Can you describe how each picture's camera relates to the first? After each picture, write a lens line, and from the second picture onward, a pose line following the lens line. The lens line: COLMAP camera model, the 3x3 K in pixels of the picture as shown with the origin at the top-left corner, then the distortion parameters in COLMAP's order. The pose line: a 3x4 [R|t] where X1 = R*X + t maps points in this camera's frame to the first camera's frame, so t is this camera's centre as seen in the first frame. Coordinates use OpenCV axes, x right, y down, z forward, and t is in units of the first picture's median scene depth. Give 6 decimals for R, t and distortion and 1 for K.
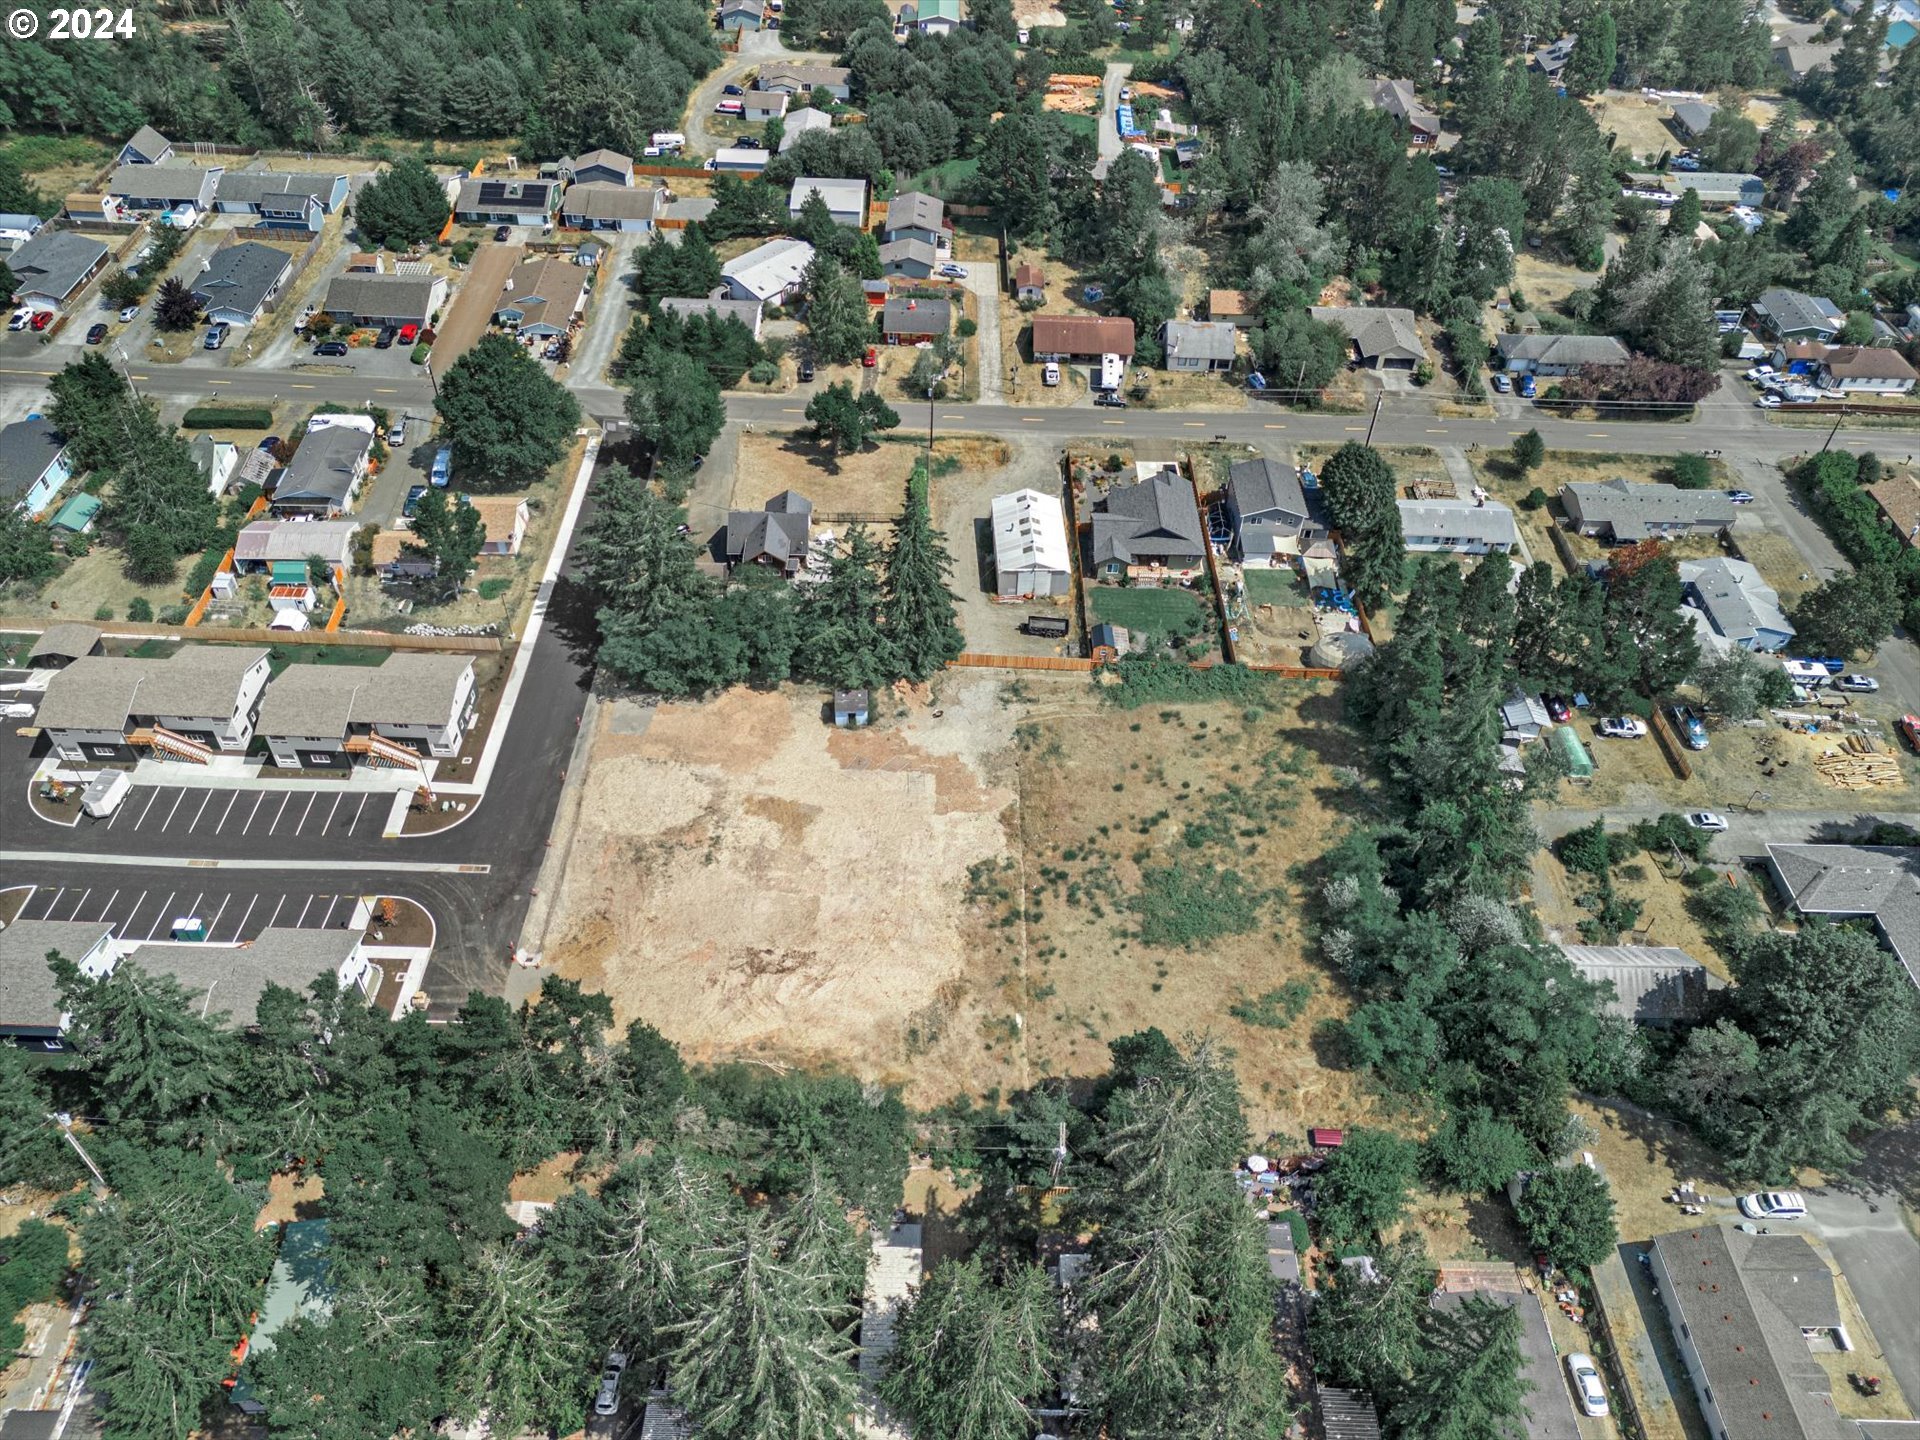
lens RADIAL K [[1405.2, 0, 963.3], [0, 1405.2, 710.6], [0, 0, 1]] dist [0.081490, -0.072038]
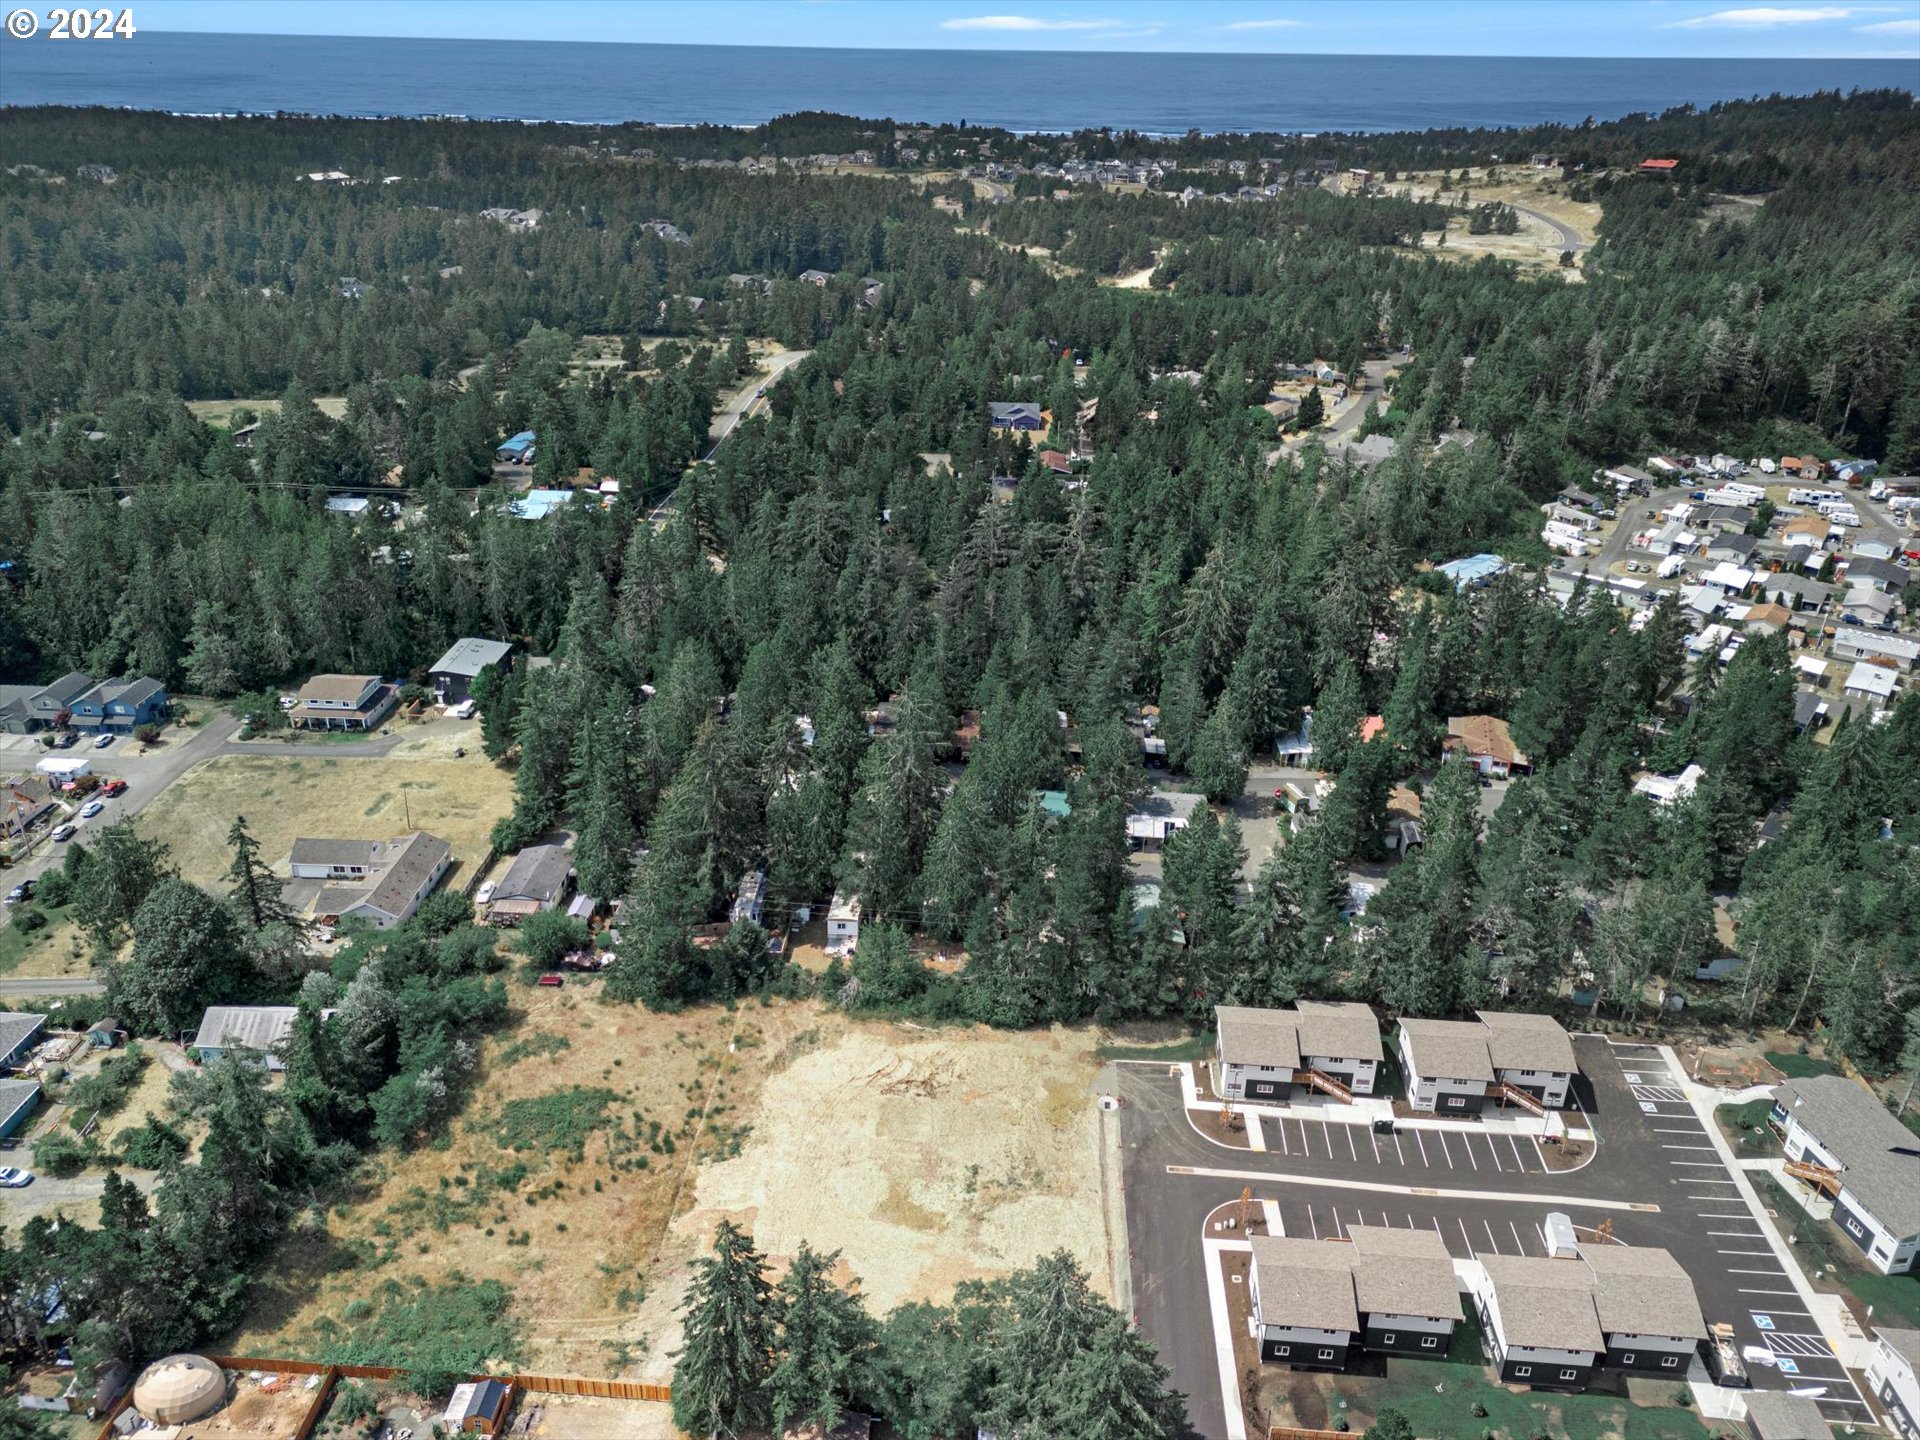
lens RADIAL K [[1405.2, 0, 958.6], [0, 1405.2, 738.6], [0, 0, 1]] dist [0.081490, -0.072038]
pose [[-0.997036, -0.070071, 0.031766, -0.174667], [0.006723, 0.331970, 0.943266, -1.011912], [-0.076641, 0.940684, -0.330515, 1.018825]]
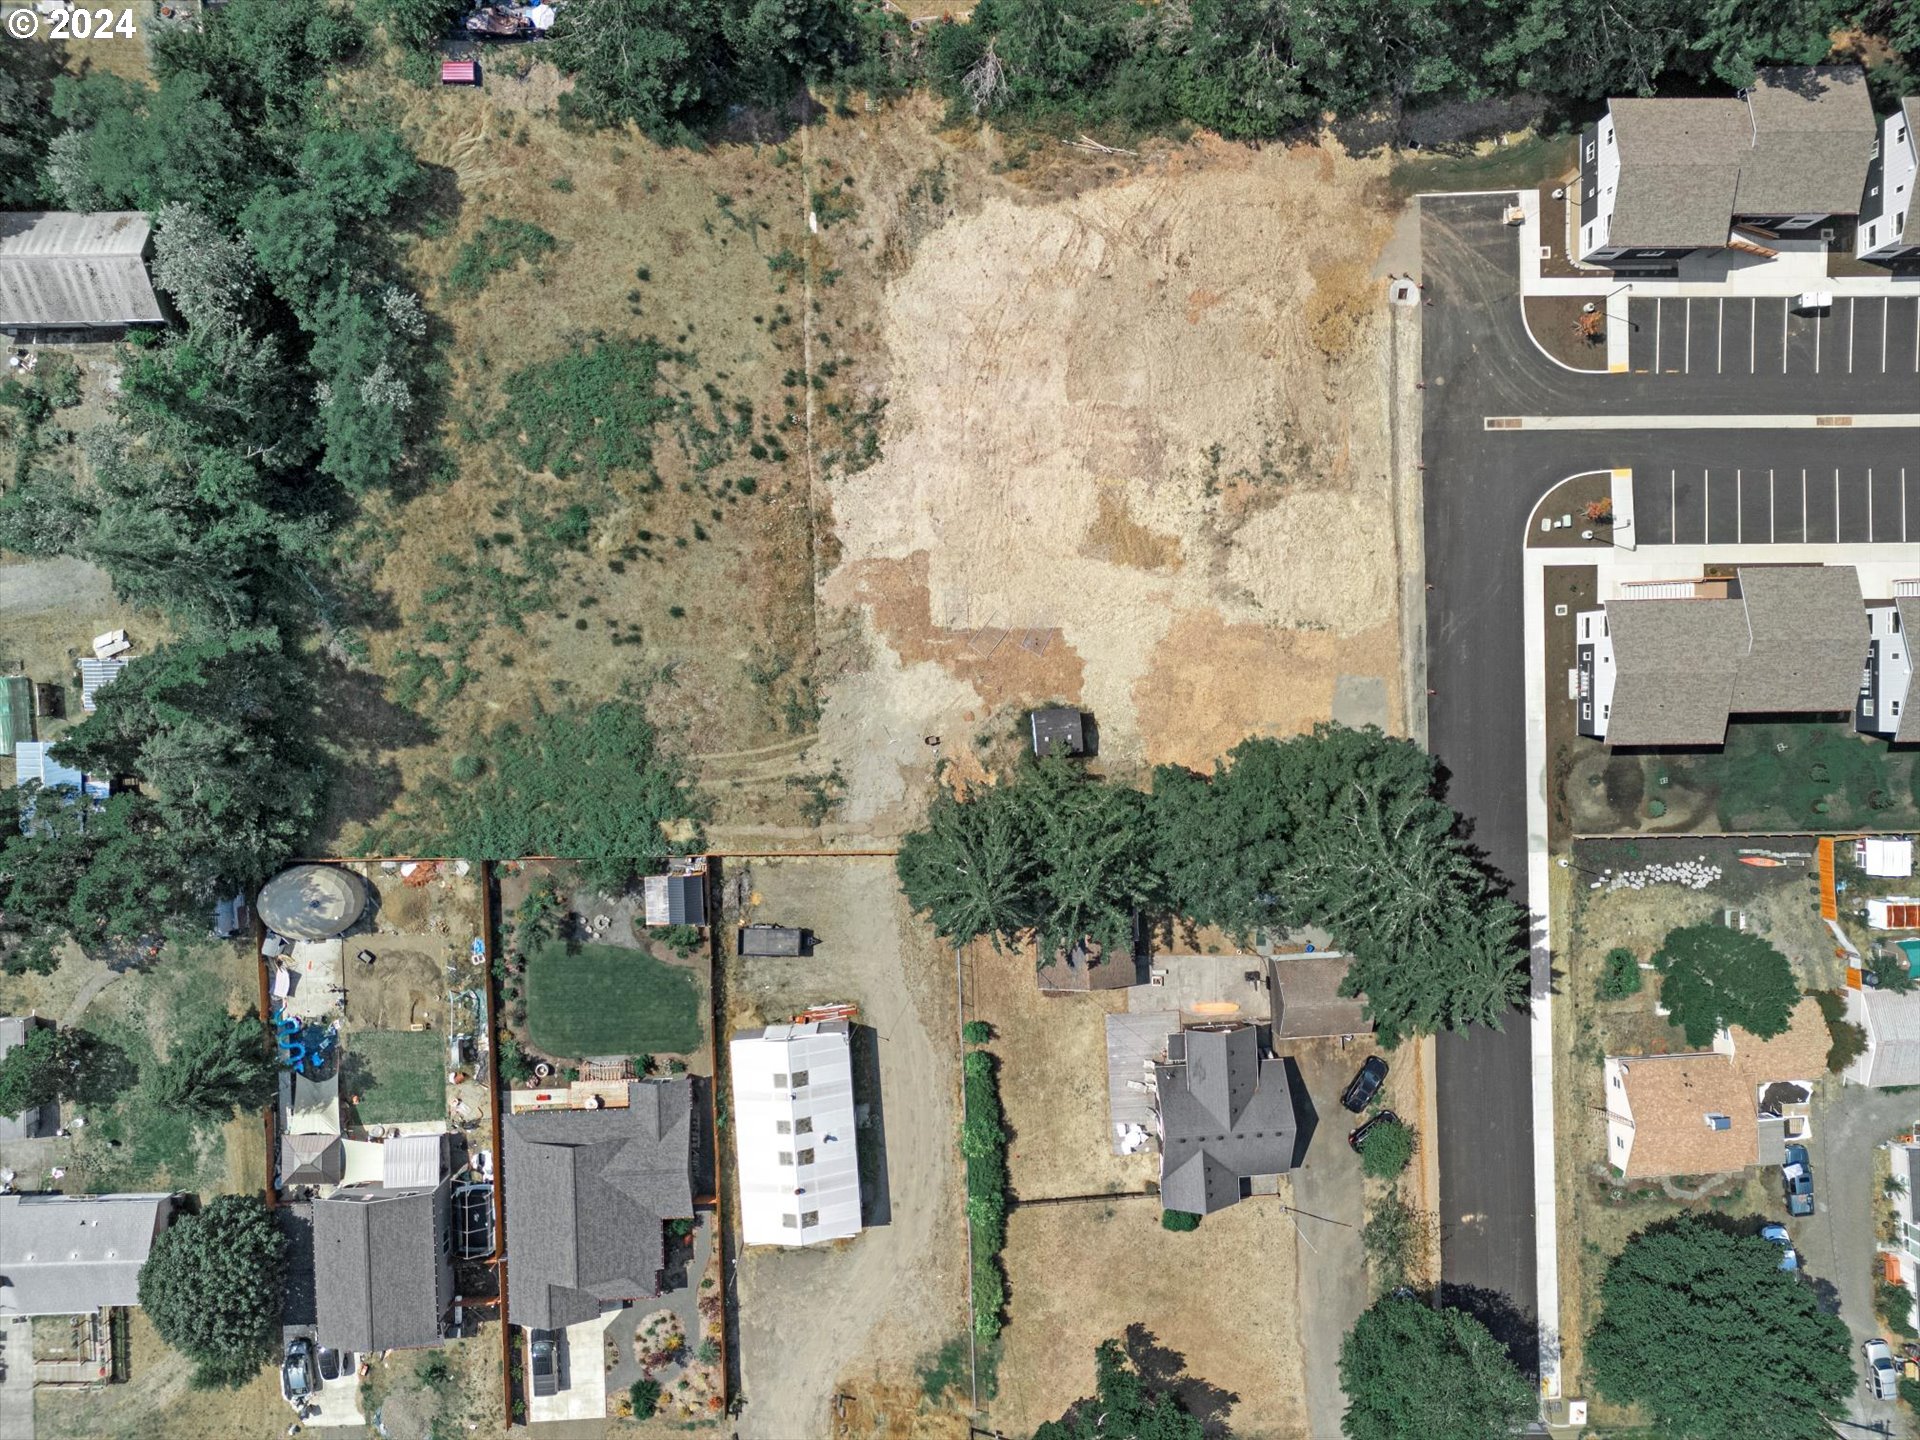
lens RADIAL K [[1405.2, 0, 971.5], [0, 1405.2, 720.1], [0, 0, 1]] dist [0.081490, -0.072038]
pose [[-0.997363, 0.029548, -0.066285, 0.009086], [-0.067527, -0.712474, 0.698442, -0.519793], [-0.026589, 0.701077, 0.712590, 0.534230]]
